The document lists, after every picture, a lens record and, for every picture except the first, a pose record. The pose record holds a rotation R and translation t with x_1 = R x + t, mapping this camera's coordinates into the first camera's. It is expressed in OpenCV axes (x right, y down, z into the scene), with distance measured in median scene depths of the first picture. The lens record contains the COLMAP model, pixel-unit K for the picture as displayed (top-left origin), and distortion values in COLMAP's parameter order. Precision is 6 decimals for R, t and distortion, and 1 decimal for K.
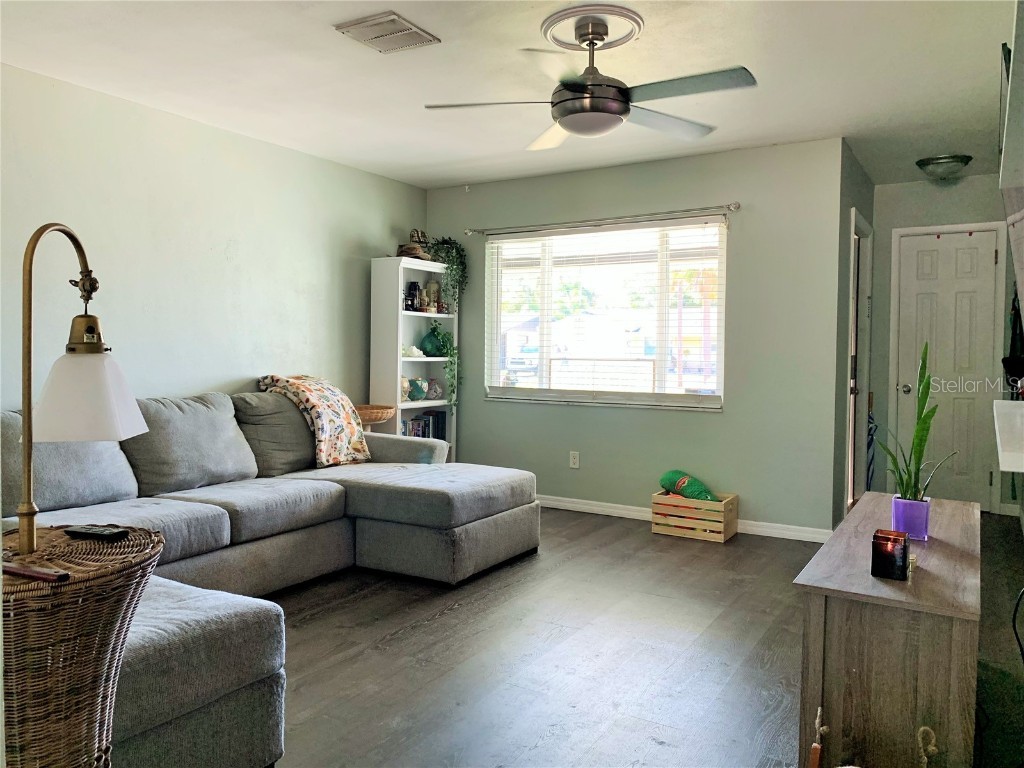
lens RADIAL K [[771.8, 0, 512.0], [0, 771.8, 384.0], [0, 0, 1]] dist [0.002864, 0.000862]
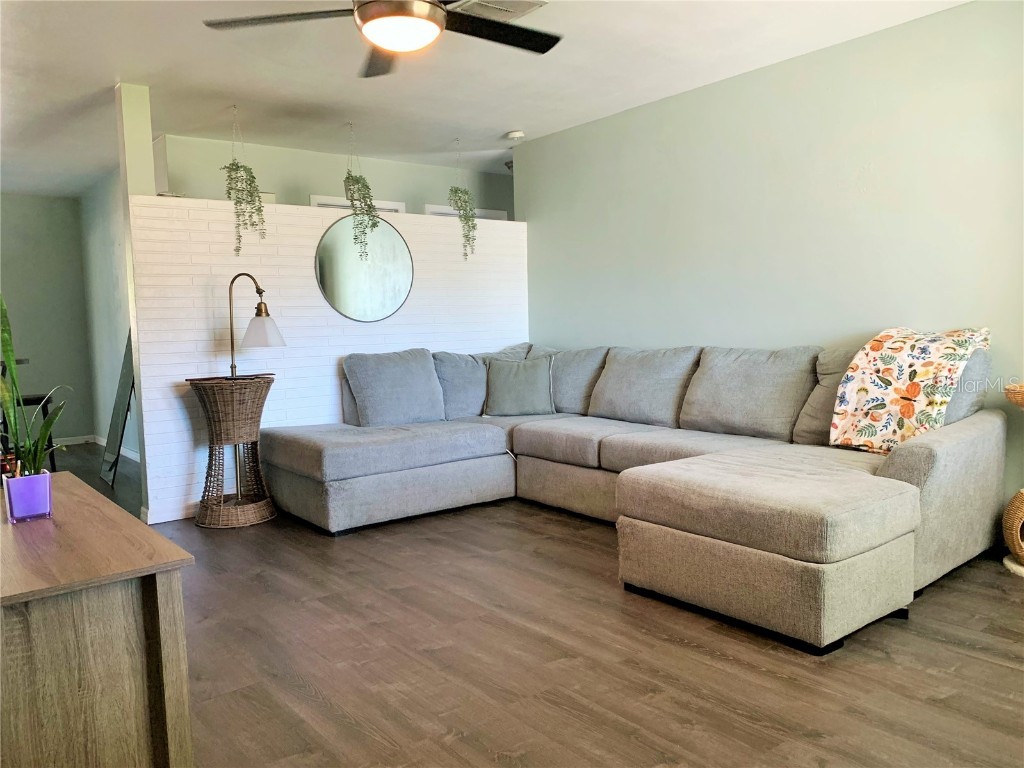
lens RADIAL K [[771.8, 0, 512.0], [0, 771.8, 384.0], [0, 0, 1]] dist [0.002864, 0.000862]
pose [[-0.361472, 0.071408, -0.929644, 0.830913], [-0.017355, 0.996375, 0.083282, -0.020331], [0.932221, 0.046238, -0.358923, 1.362471]]
